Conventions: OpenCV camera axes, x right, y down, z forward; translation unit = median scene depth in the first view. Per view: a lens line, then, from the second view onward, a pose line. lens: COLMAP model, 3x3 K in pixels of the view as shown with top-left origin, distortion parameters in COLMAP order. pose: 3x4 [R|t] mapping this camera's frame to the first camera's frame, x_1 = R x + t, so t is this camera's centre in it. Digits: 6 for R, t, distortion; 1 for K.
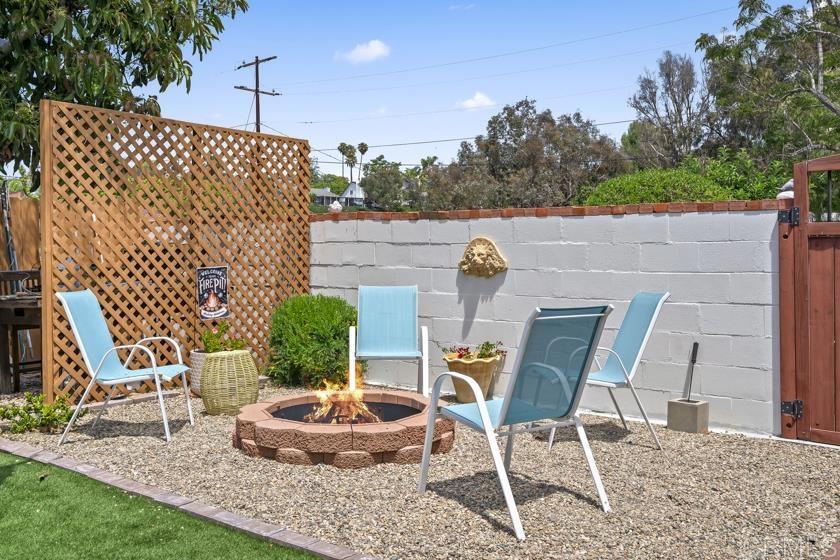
lens RADIAL K [[786.9, 0, 420.7], [0, 786.9, 276.5], [0, 0, 1]] dist [0.004070, 0.000000]
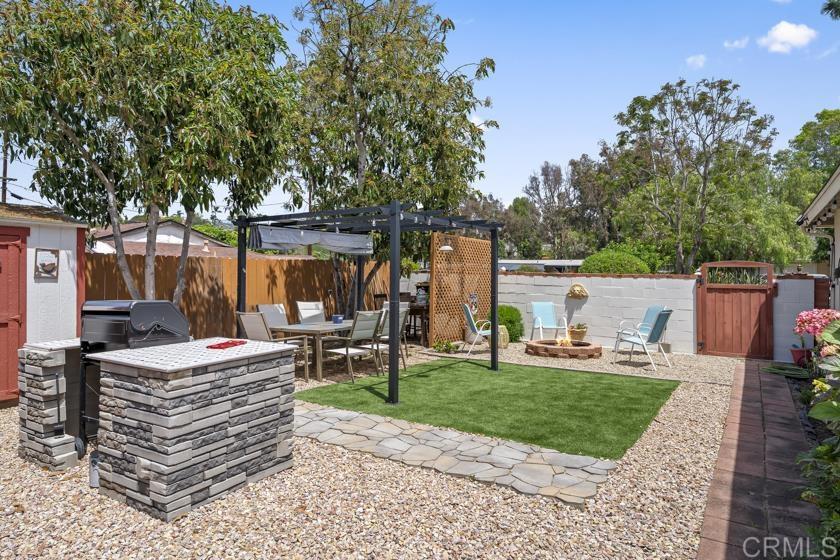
lens RADIAL K [[503.3, 0, 419.0], [0, 503.3, 284.1], [0, 0, 1]] dist [-0.000160, -0.000026]
pose [[0.995979, 0.012190, 0.088754, -0.528013], [-0.011026, 0.999847, -0.013599, -0.018287], [-0.088906, 0.012566, 0.995961, -0.564403]]
